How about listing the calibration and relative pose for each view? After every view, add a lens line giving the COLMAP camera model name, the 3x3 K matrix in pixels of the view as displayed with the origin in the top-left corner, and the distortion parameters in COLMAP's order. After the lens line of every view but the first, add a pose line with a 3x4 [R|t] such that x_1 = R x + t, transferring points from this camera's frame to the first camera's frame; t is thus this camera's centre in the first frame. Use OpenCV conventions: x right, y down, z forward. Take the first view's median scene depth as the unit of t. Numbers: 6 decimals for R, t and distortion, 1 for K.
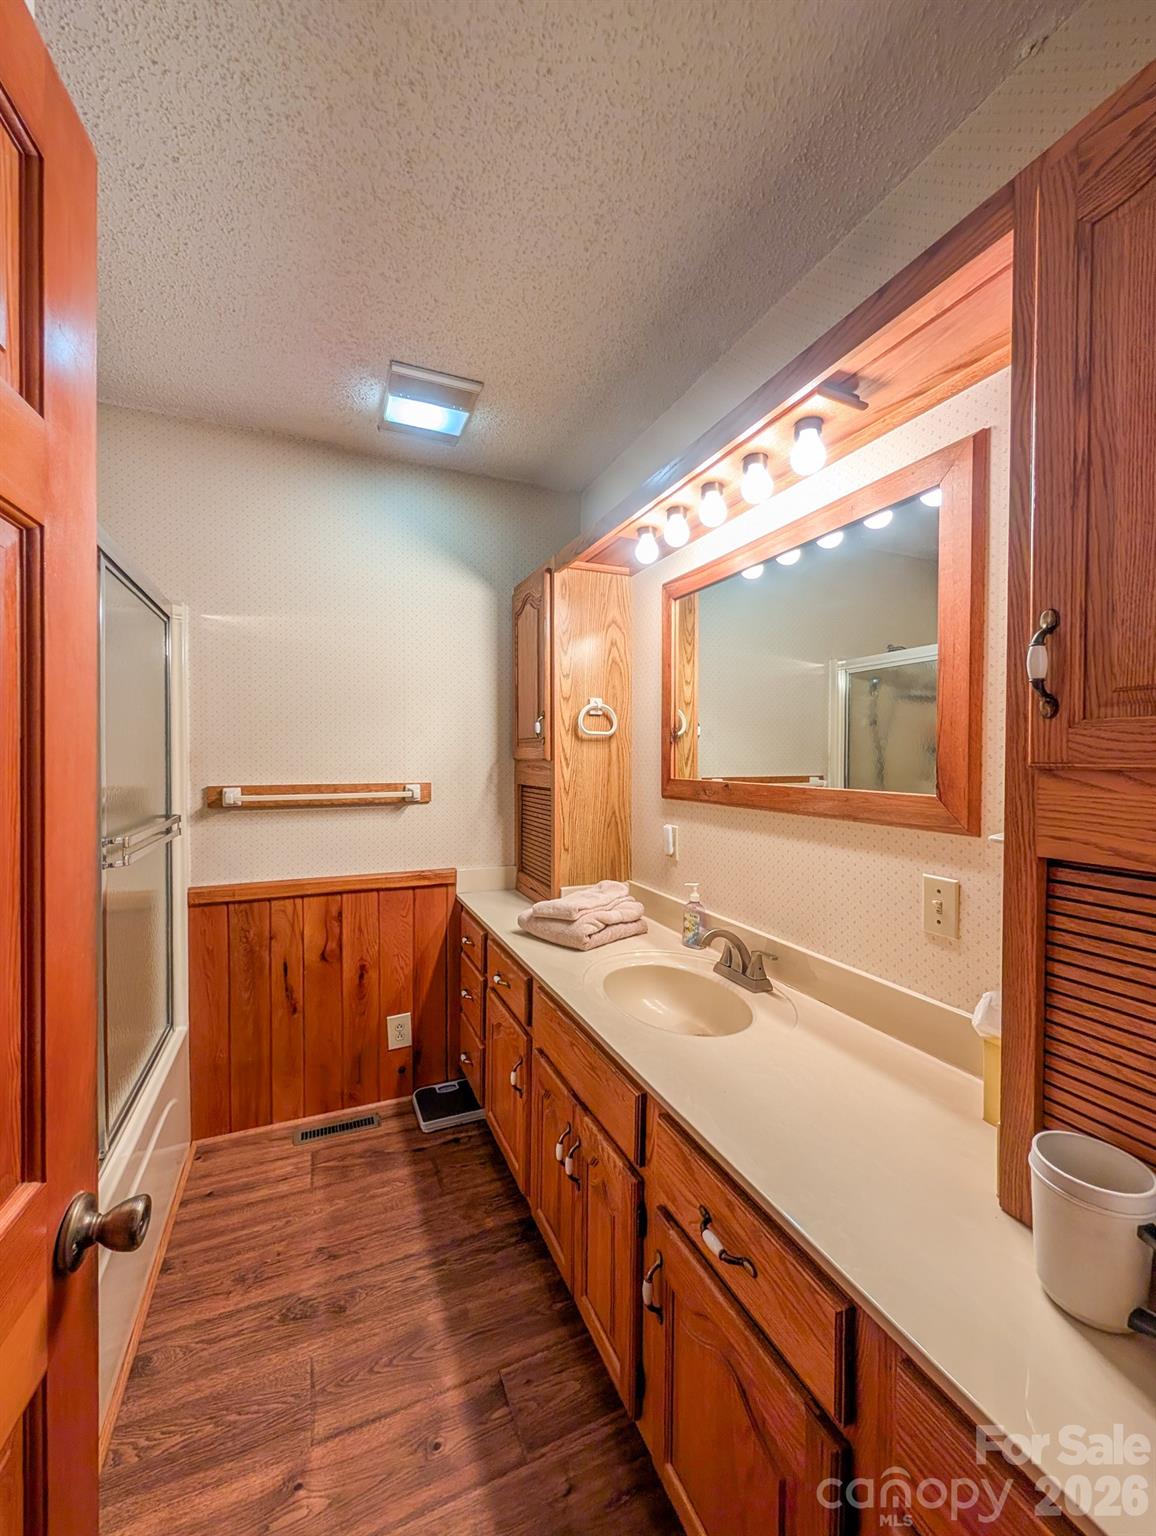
lens RADIAL K [[607.8, 0, 578.0], [0, 607.8, 768.0], [0, 0, 1]] dist [-0.000392, -0.000044]
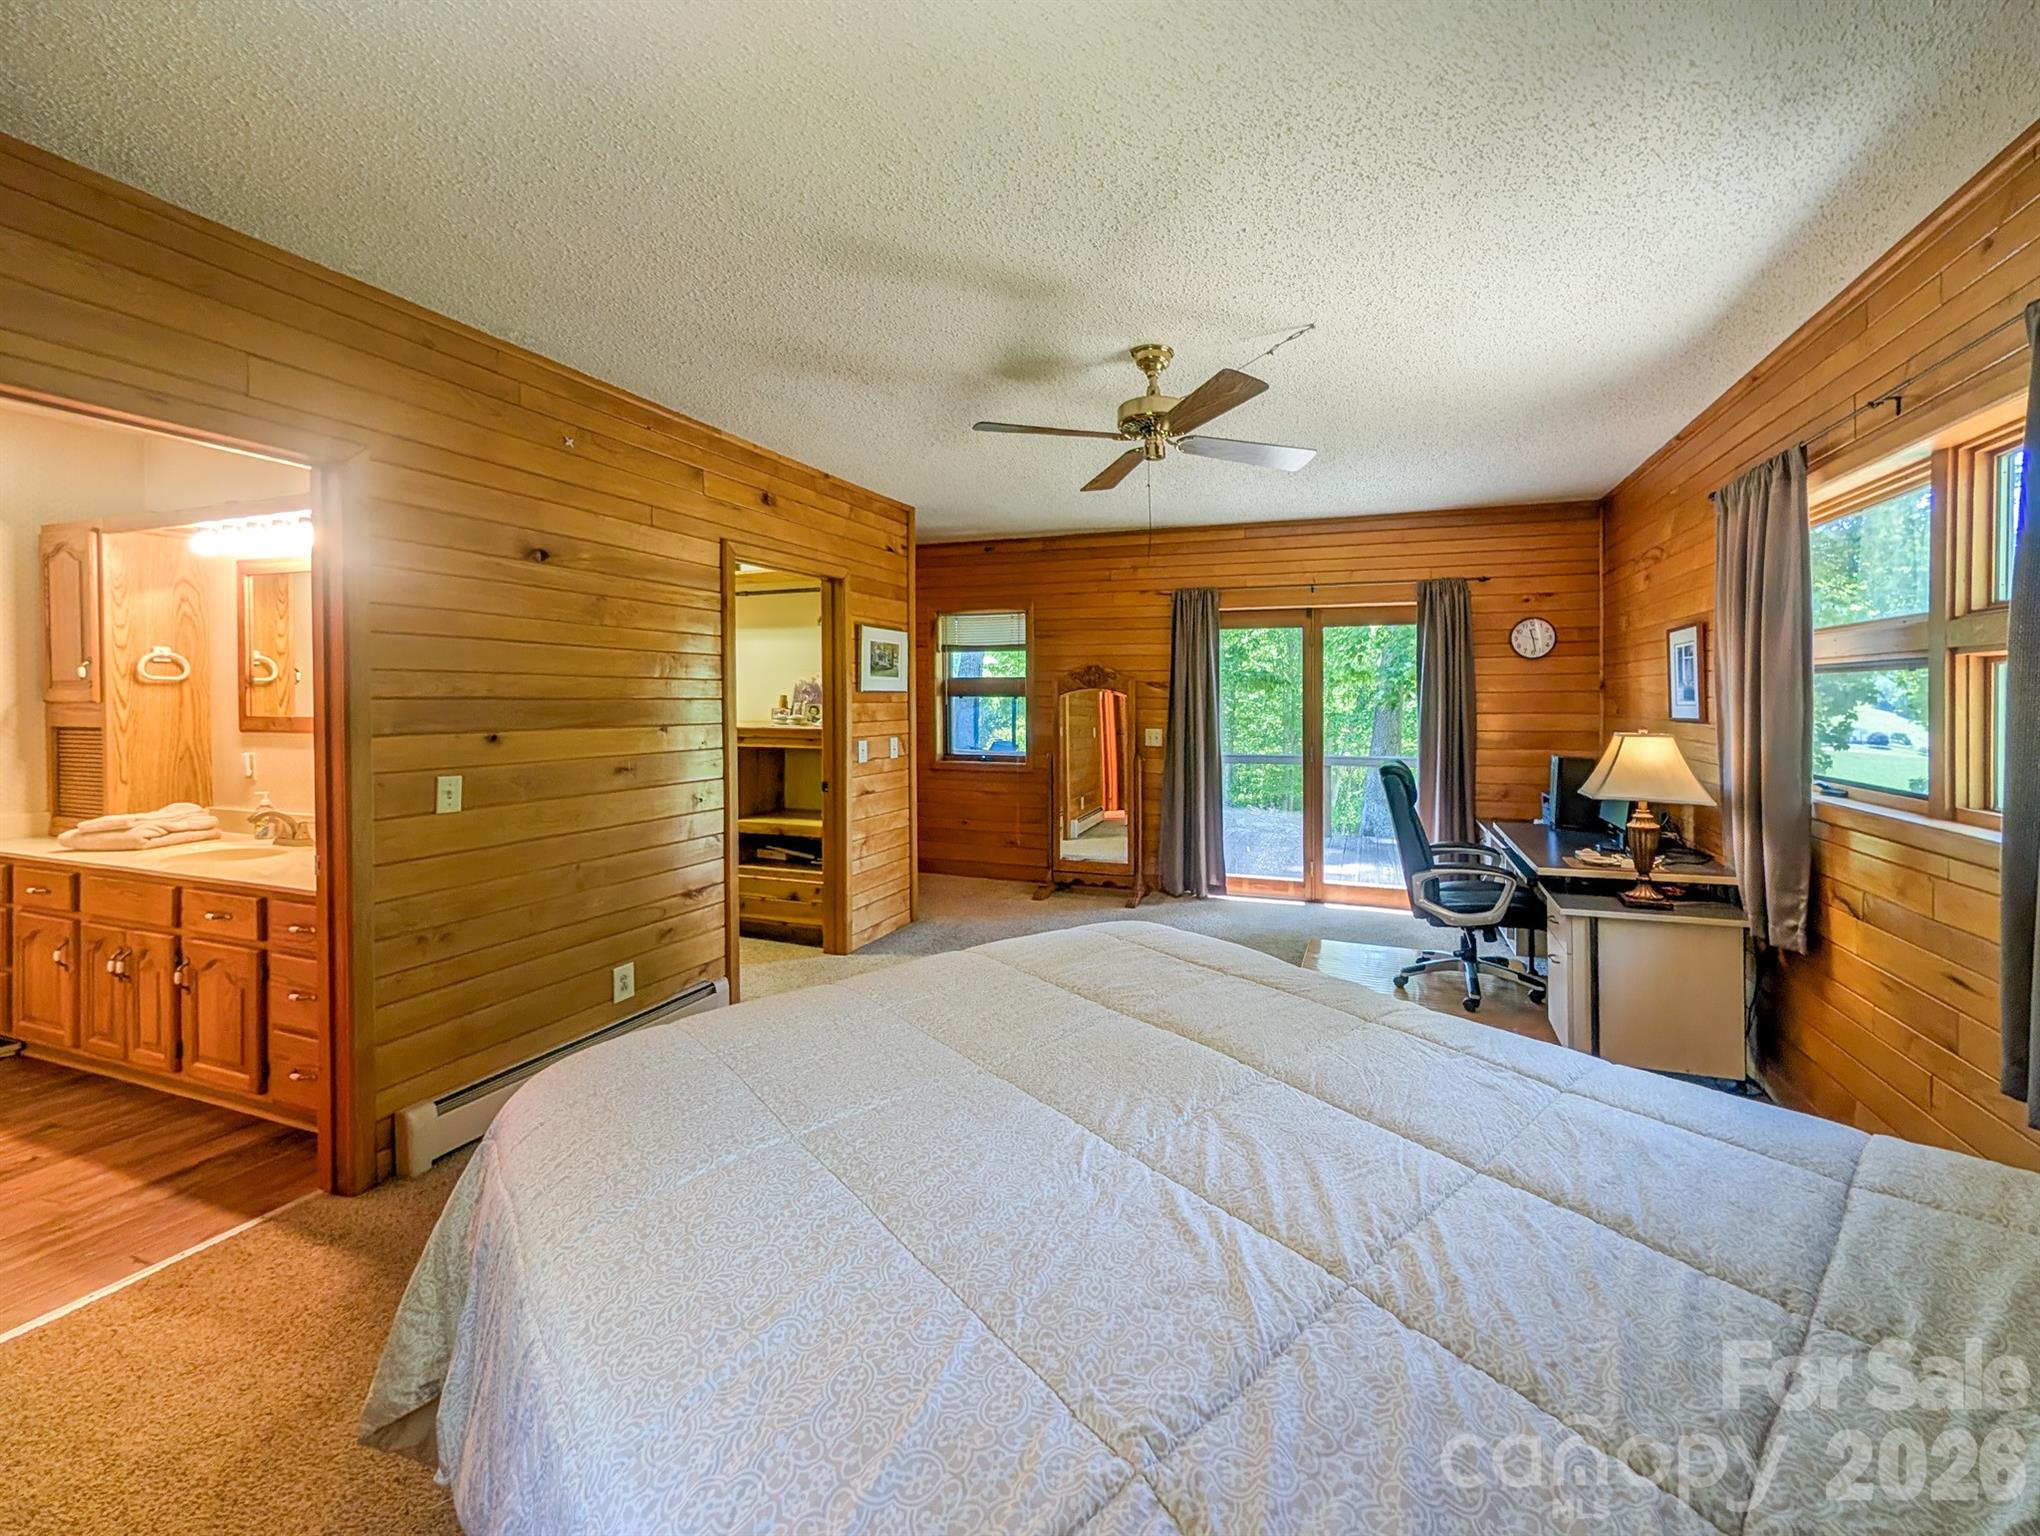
lens RADIAL K [[822.3, 0, 1082.6], [0, 822.3, 708.2], [0, 0, 1]] dist [-0.001239, -0.000034]
pose [[0.682645, -0.011622, 0.730658, 0.083062], [0.014073, 0.999897, 0.002756, 0.019177], [-0.730615, 0.008402, 0.682738, -1.315994]]
